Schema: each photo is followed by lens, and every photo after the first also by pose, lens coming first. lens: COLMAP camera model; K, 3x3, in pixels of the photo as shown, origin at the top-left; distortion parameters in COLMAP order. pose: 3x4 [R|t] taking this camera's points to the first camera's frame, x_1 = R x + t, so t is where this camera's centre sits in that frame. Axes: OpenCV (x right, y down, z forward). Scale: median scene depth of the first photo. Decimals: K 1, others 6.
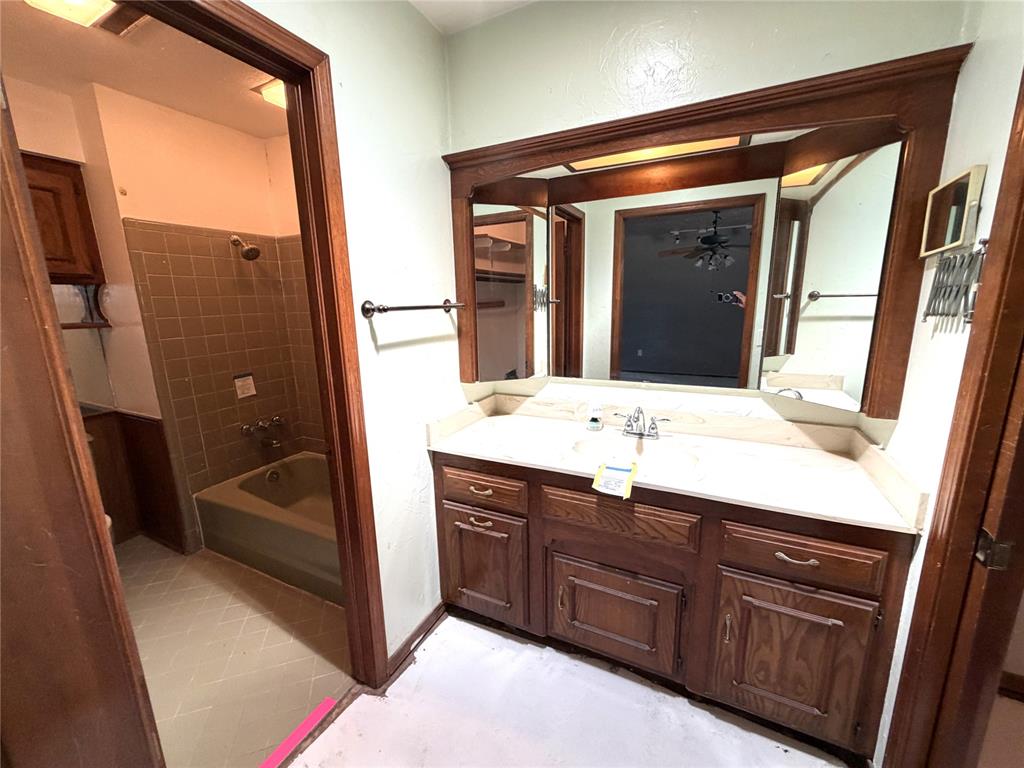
lens RADIAL K [[408.2, 0, 510.0], [0, 408.2, 383.1], [0, 0, 1]] dist [0.002010, -0.000316]
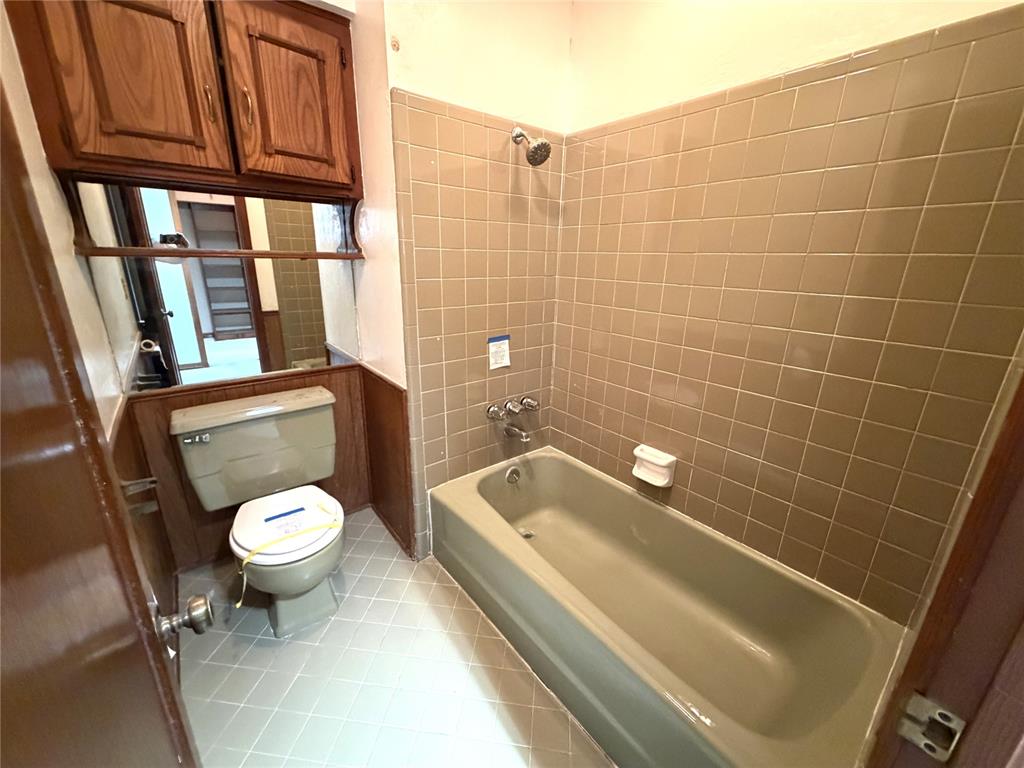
lens RADIAL K [[408.2, 0, 512.1], [0, 408.2, 384.2], [0, 0, 1]] dist [0.002010, -0.000316]
pose [[0.906823, 0.163919, -0.388334, -0.364099], [-0.126380, 0.984635, 0.120507, -0.030433], [0.402121, -0.060201, 0.913605, 0.373390]]
